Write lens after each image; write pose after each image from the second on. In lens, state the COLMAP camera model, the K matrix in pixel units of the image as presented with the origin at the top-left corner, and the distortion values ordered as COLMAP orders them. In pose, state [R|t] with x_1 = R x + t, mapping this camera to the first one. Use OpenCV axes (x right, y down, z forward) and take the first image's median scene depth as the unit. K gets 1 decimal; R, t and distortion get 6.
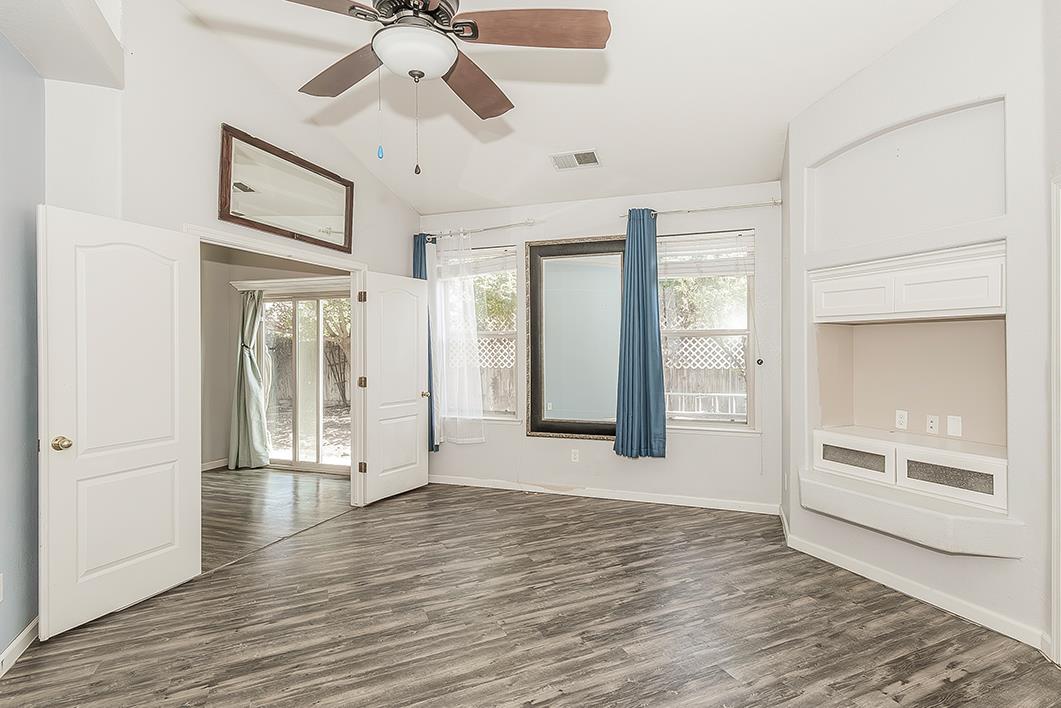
lens RADIAL K [[534.7, 0, 527.8], [0, 534.7, 349.3], [0, 0, 1]] dist [-0.009994, -0.000980]
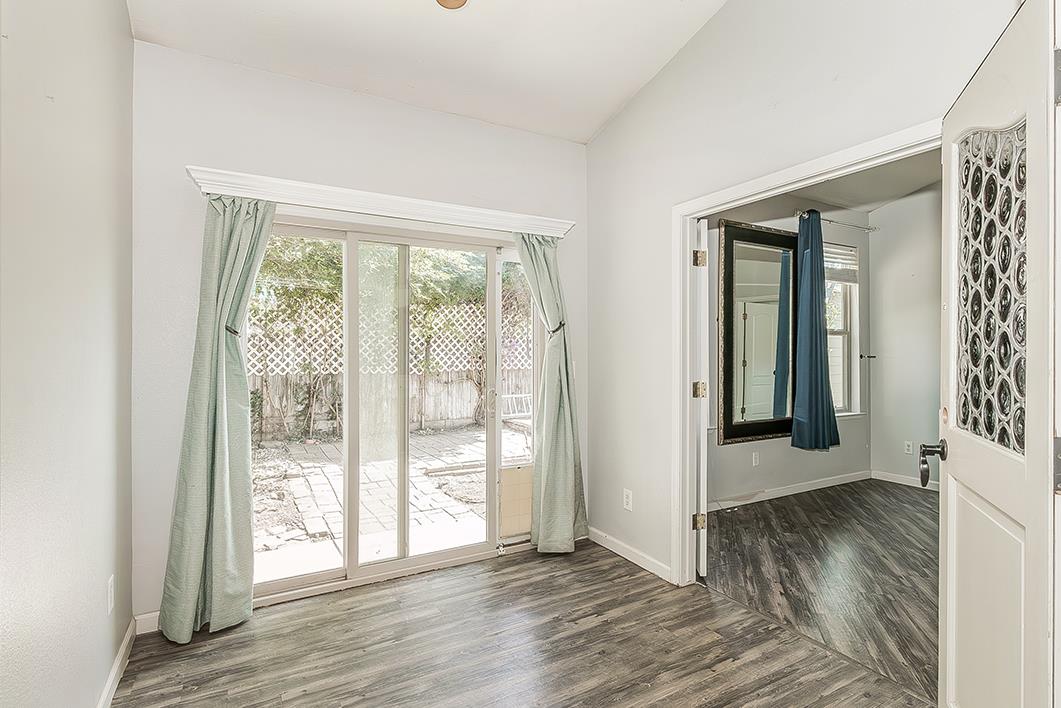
lens RADIAL K [[538.2, 0, 555.8], [0, 538.2, 353.5], [0, 0, 1]] dist [-0.004283, -0.000503]
pose [[0.635897, 0.001593, 0.771772, -0.872418], [-0.001984, 0.999998, -0.000429, 0.016523], [-0.771771, -0.001258, 0.635899, 0.678706]]
